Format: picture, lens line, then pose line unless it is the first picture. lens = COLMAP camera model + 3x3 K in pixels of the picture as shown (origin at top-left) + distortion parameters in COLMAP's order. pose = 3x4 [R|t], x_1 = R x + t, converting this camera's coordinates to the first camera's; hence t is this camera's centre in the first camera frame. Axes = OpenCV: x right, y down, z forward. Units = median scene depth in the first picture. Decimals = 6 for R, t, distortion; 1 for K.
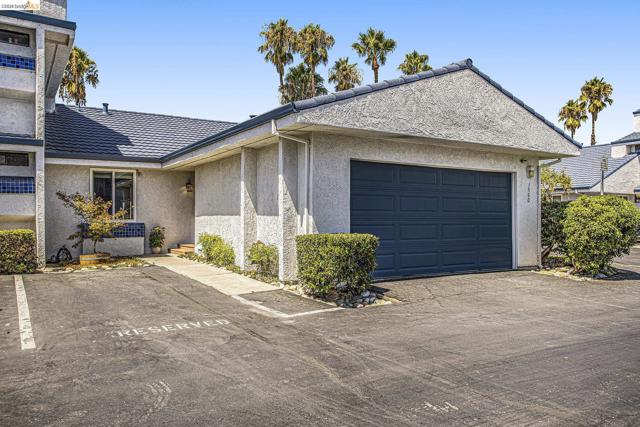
lens RADIAL K [[517.7, 0, 297.4], [0, 517.7, 214.0], [0, 0, 1]] dist [-0.007066, 0.003088]
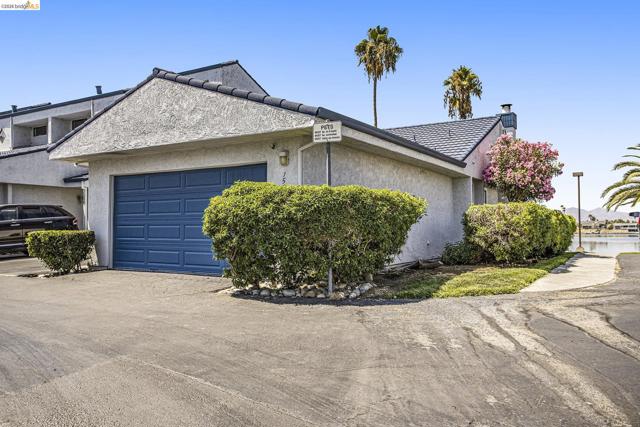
lens RADIAL K [[517.7, 0, 297.4], [0, 517.7, 214.0], [0, 0, 1]] dist [-0.007066, 0.003088]
pose [[0.415975, -0.028273, -0.908936, 1.211957], [0.012790, 0.999600, -0.025239, 0.025755], [0.909286, -0.001127, 0.416170, 0.708894]]
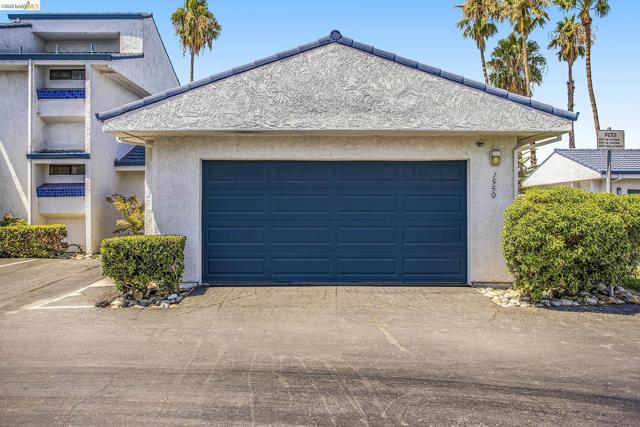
lens RADIAL K [[526.5, 0, 303.3], [0, 526.5, 223.3], [0, 0, 1]] dist [-0.006310, 0.011328]
pose [[0.839271, 0.013033, -0.543556, 0.651354], [0.006252, 0.999415, 0.033617, -0.013655], [0.543677, -0.031612, 0.838699, 0.210566]]
